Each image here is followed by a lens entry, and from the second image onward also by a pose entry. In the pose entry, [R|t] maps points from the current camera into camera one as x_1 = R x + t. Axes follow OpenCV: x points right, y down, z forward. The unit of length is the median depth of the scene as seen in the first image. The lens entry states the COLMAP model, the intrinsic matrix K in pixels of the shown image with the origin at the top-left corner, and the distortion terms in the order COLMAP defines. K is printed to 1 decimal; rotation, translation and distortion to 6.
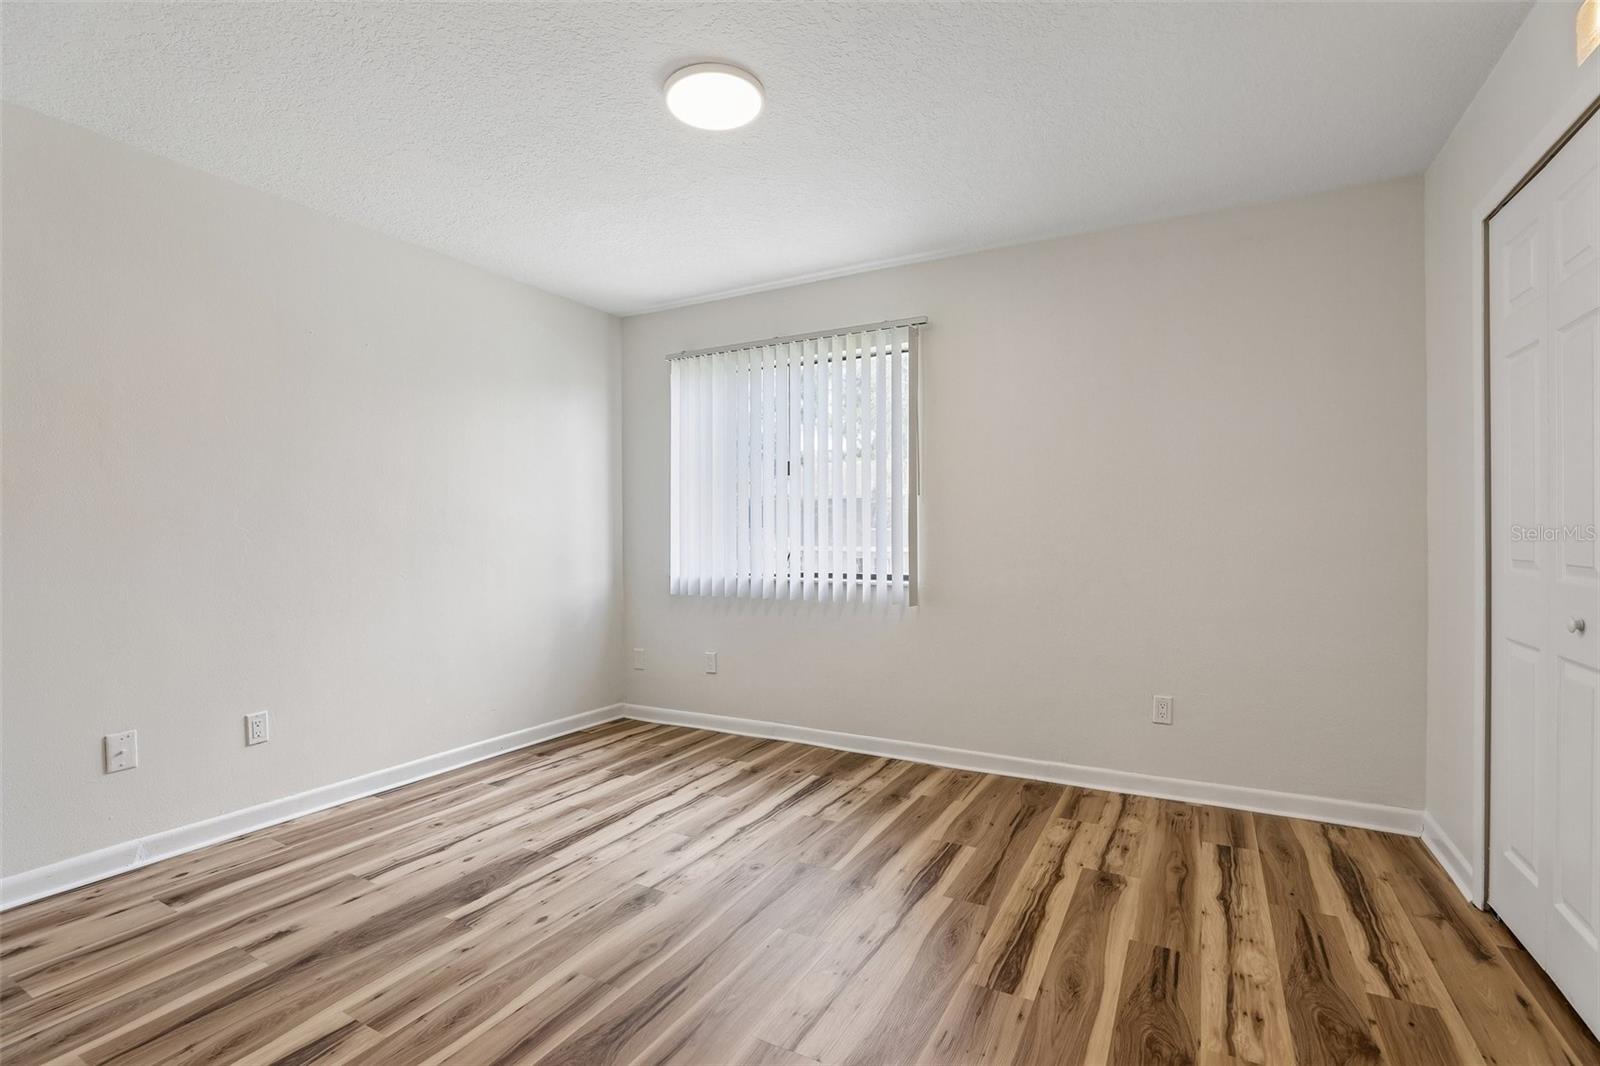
lens RADIAL K [[751.7, 0, 797.6], [0, 751.7, 521.2], [0, 0, 1]] dist [-0.046768, 0.015018]
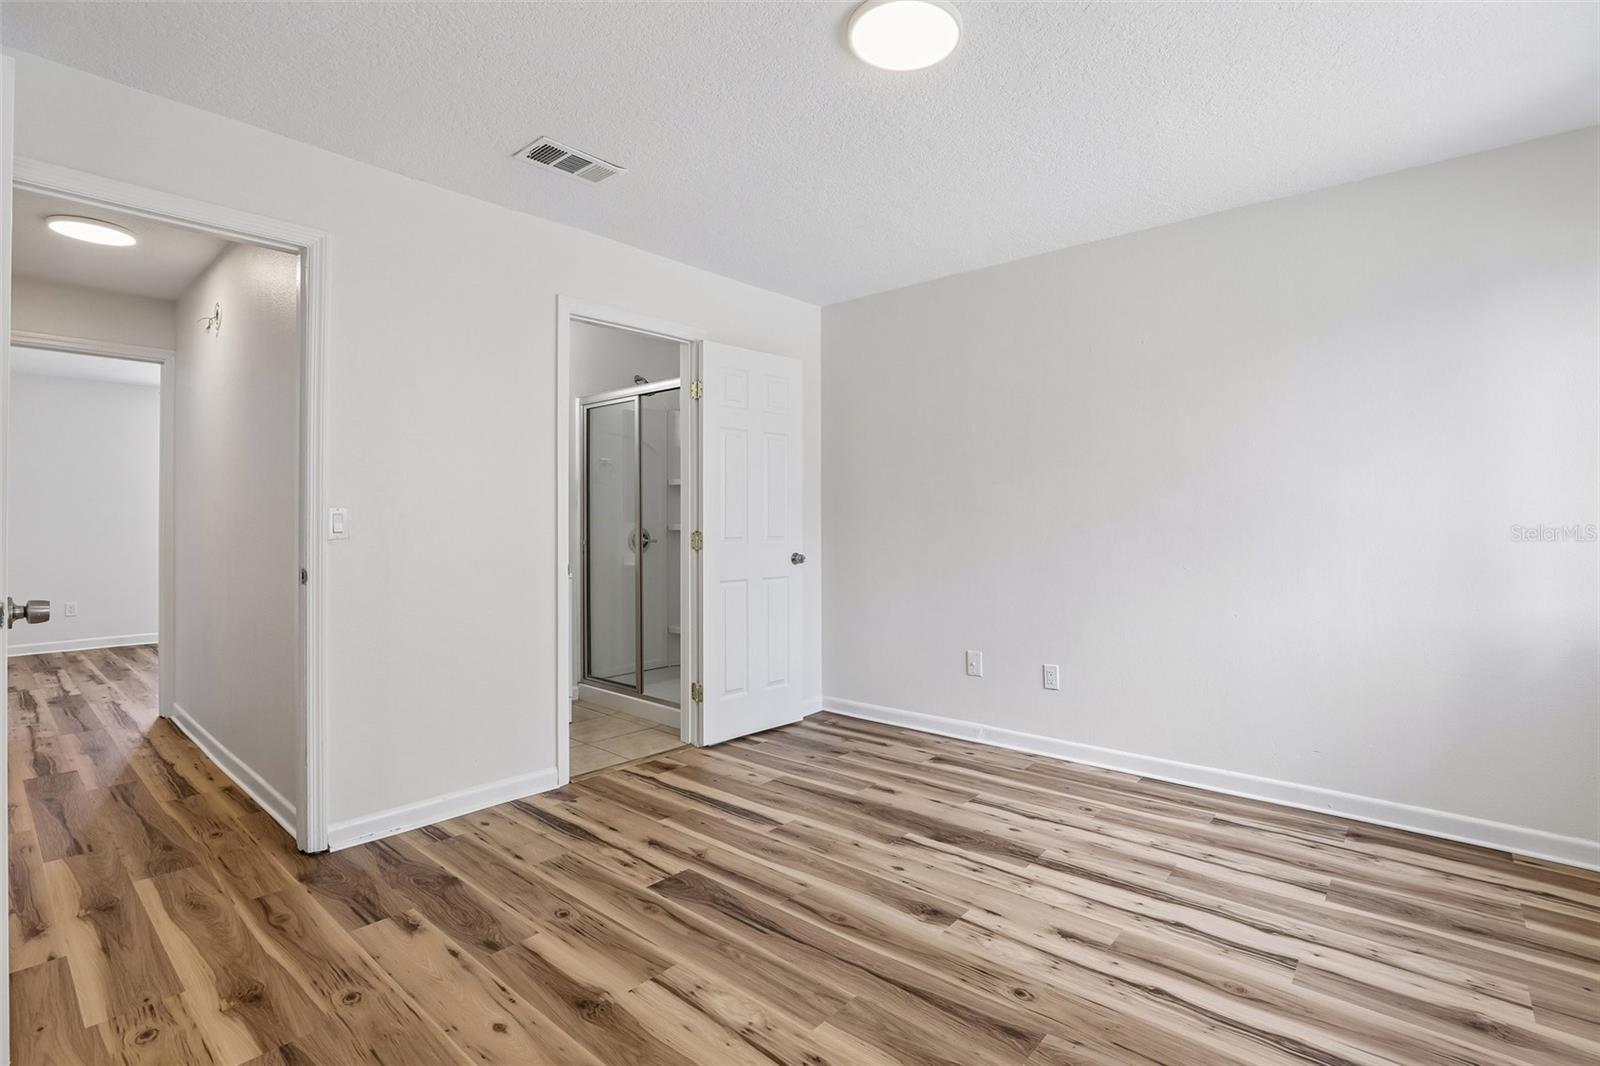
lens RADIAL K [[751.7, 0, 797.6], [0, 751.7, 521.2], [0, 0, 1]] dist [-0.046768, 0.015018]
pose [[-0.212328, 0.004357, -0.977189, 0.686776], [0.011827, 0.999928, 0.001889, 0.006311], [0.977127, -0.011156, -0.212364, 0.952952]]
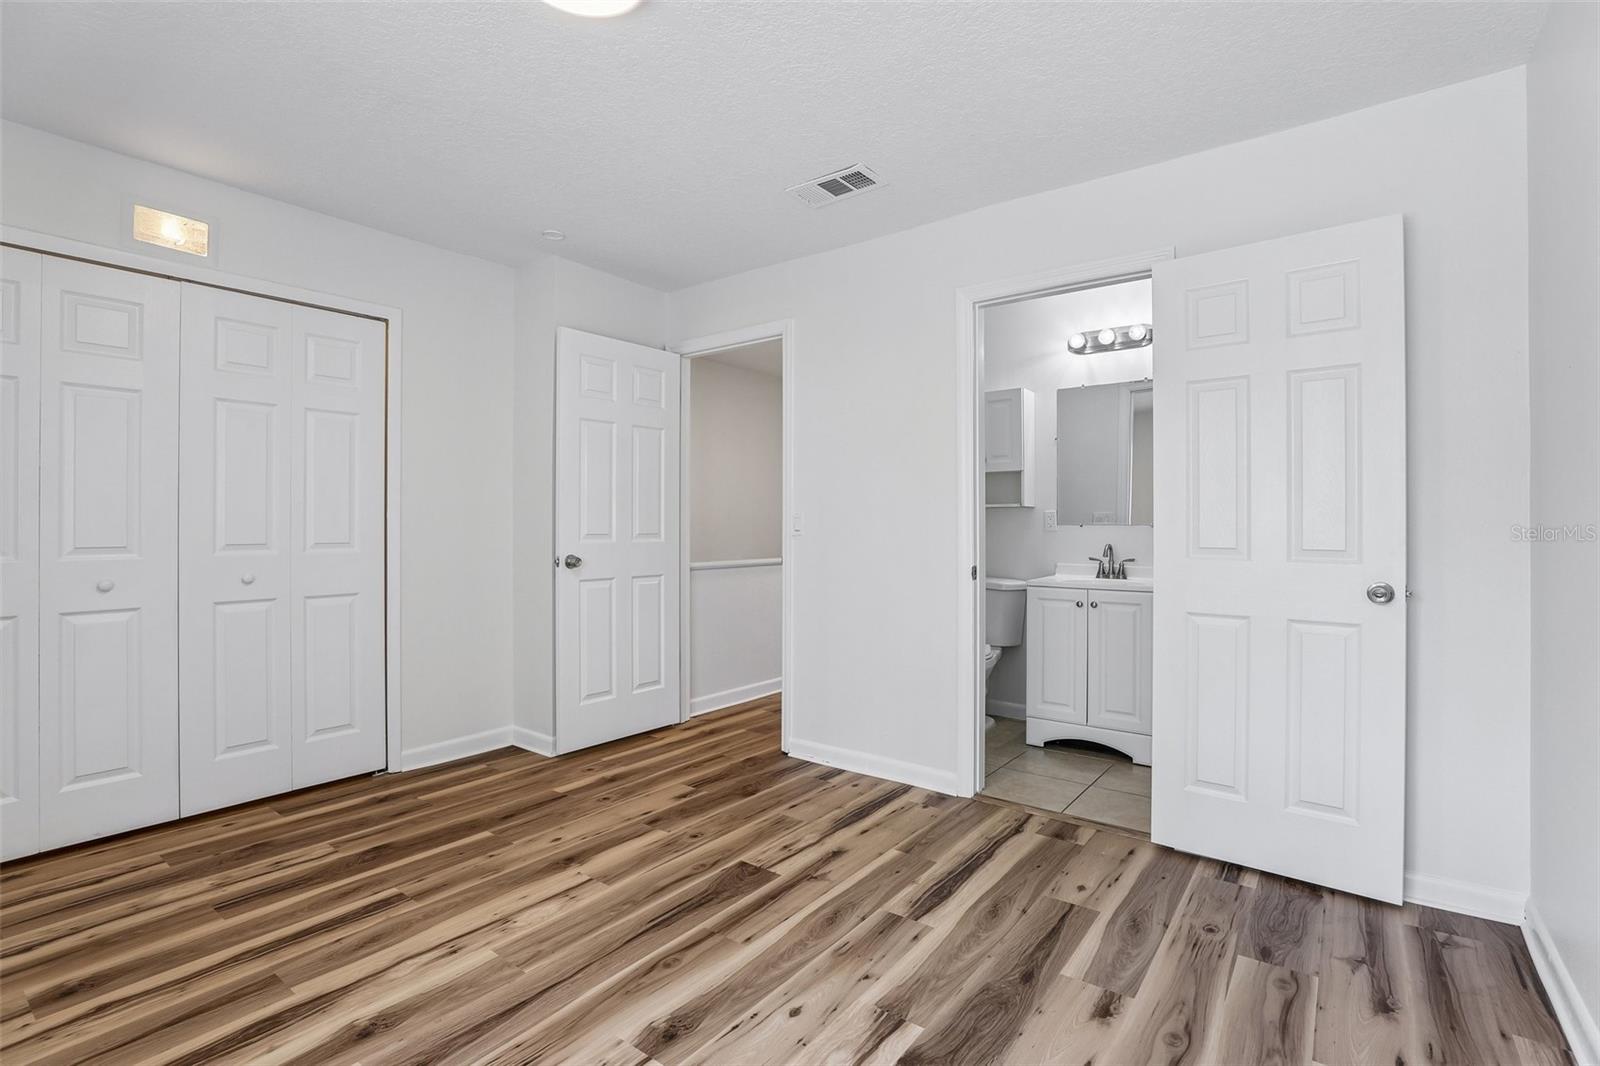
lens RADIAL K [[751.7, 0, 797.6], [0, 751.7, 521.2], [0, 0, 1]] dist [-0.046768, 0.015018]
pose [[-0.990197, 0.001497, 0.139667, -0.400295], [-0.000139, 0.999931, -0.011705, 0.016609], [-0.139675, -0.011610, -0.990129, 1.560489]]
